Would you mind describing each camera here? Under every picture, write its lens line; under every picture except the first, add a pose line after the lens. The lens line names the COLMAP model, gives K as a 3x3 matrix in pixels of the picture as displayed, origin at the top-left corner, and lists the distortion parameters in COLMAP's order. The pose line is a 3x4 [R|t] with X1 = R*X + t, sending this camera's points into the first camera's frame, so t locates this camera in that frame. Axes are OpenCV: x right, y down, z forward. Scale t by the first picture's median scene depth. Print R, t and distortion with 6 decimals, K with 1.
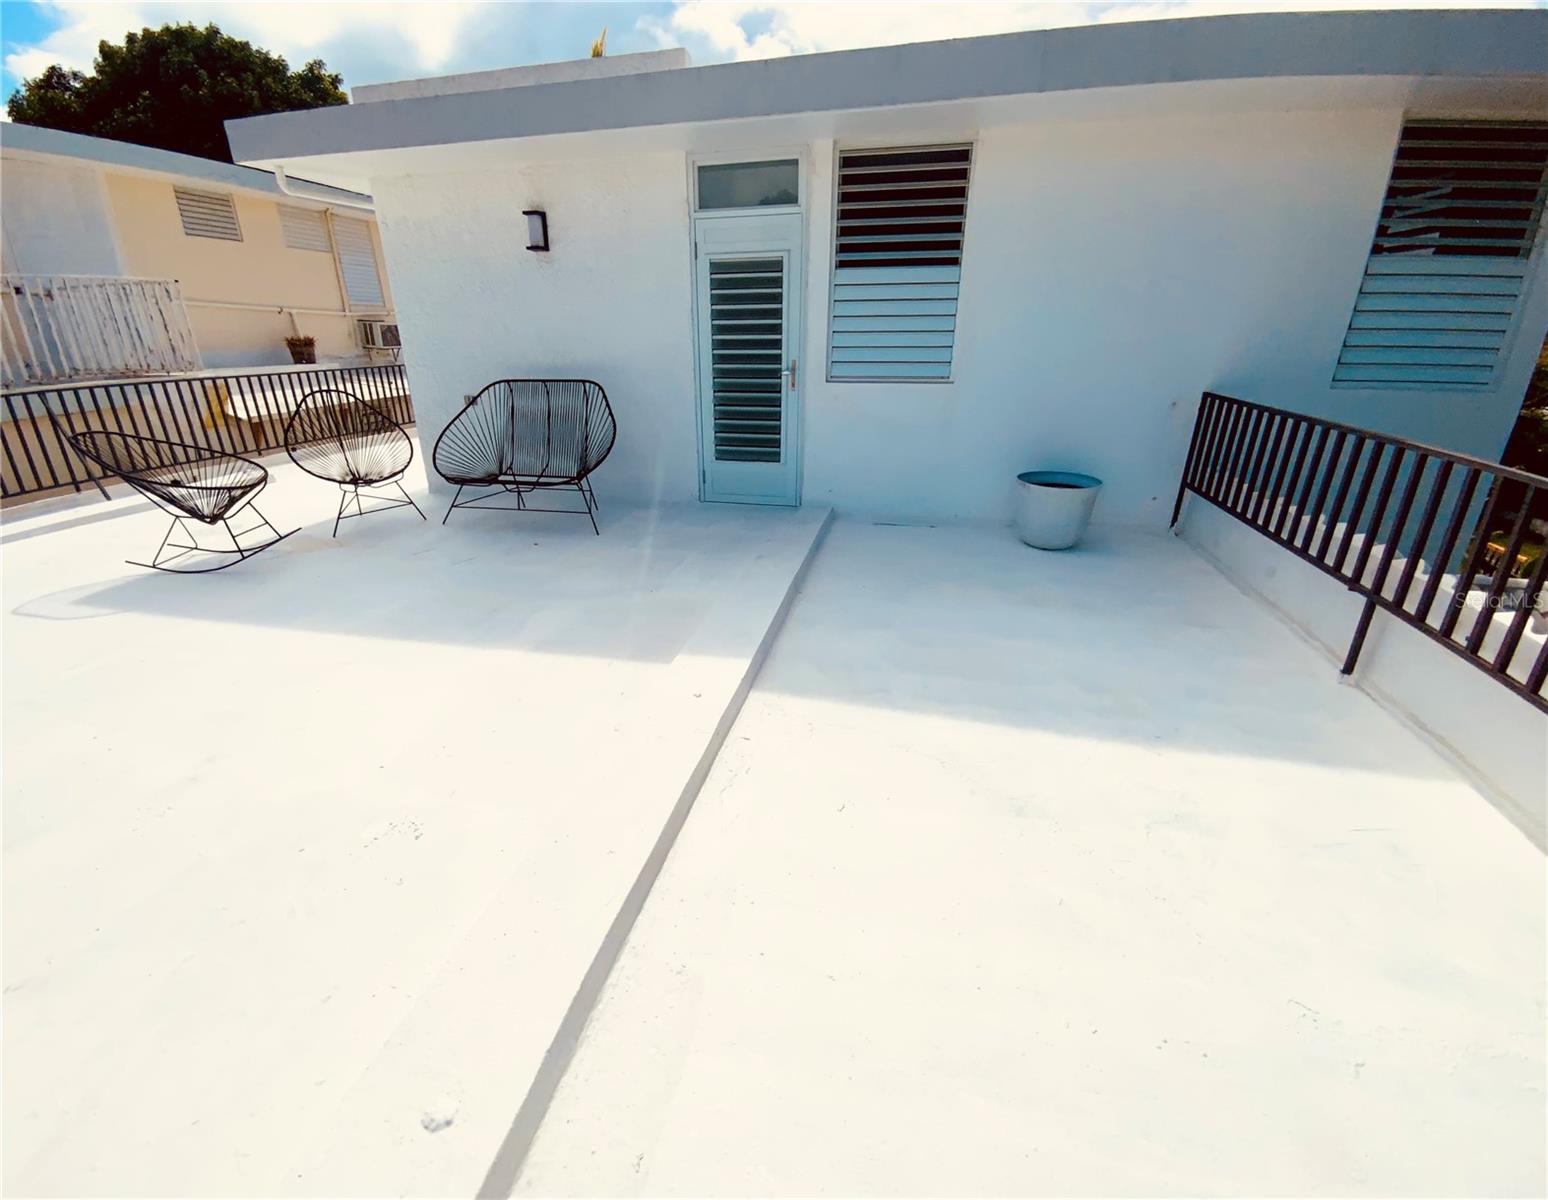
lens RADIAL K [[653.6, 0, 774.0], [0, 653.6, 600.0], [0, 0, 1]] dist [0.029734, -0.018500]
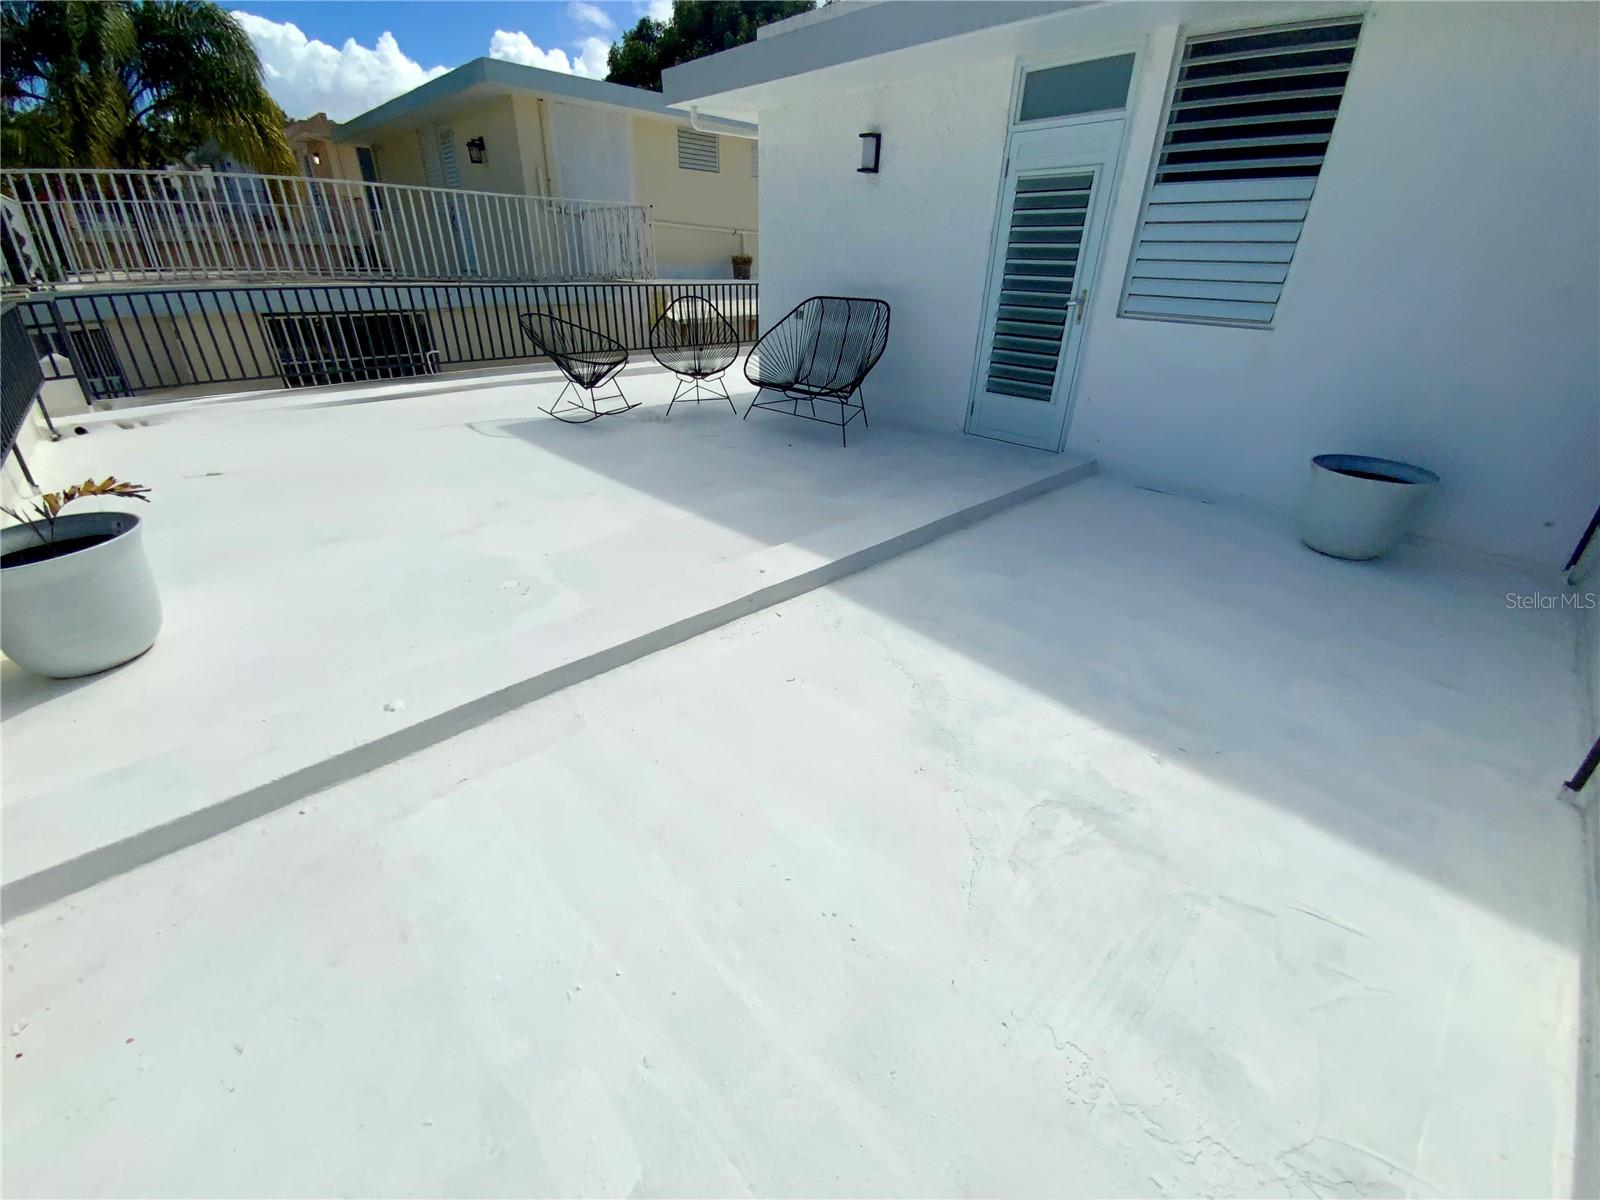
lens RADIAL K [[654.2, 0, 800.0], [0, 654.2, 600.0], [0, 0, 1]] dist [0.008056, -0.000156]
pose [[0.844285, 0.272303, -0.461556, 0.236106], [-0.226273, 0.961881, 0.153576, -0.001816], [0.485781, -0.025224, 0.873717, -0.000972]]
